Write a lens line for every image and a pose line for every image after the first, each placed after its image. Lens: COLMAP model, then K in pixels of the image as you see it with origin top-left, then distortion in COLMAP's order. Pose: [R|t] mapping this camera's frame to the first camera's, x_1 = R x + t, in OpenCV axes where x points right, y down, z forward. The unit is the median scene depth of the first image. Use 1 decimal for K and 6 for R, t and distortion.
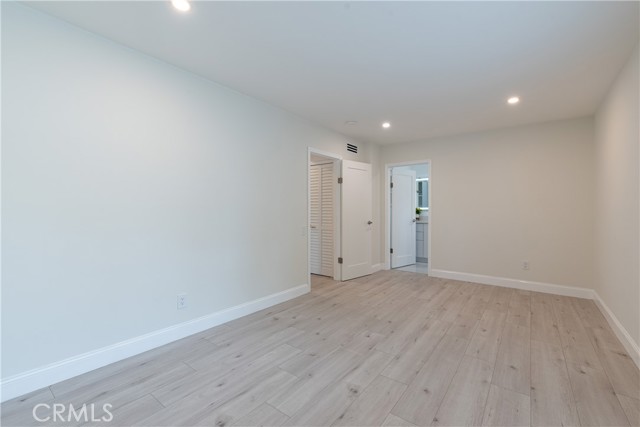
lens RADIAL K [[275.0, 0, 321.9], [0, 275.0, 210.3], [0, 0, 1]] dist [0.001727, 0.000573]
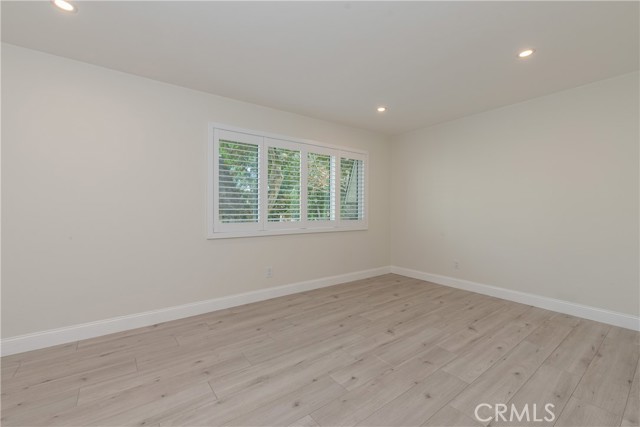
lens RADIAL K [[285.6, 0, 320.0], [0, 285.6, 213.5], [0, 0, 1]] dist [0.001736, 0.000210]
pose [[-0.965123, -0.007462, 0.261692, 0.067990], [-0.004035, 0.999899, 0.013630, 0.011419], [-0.261767, 0.012099, -0.965055, 2.056078]]
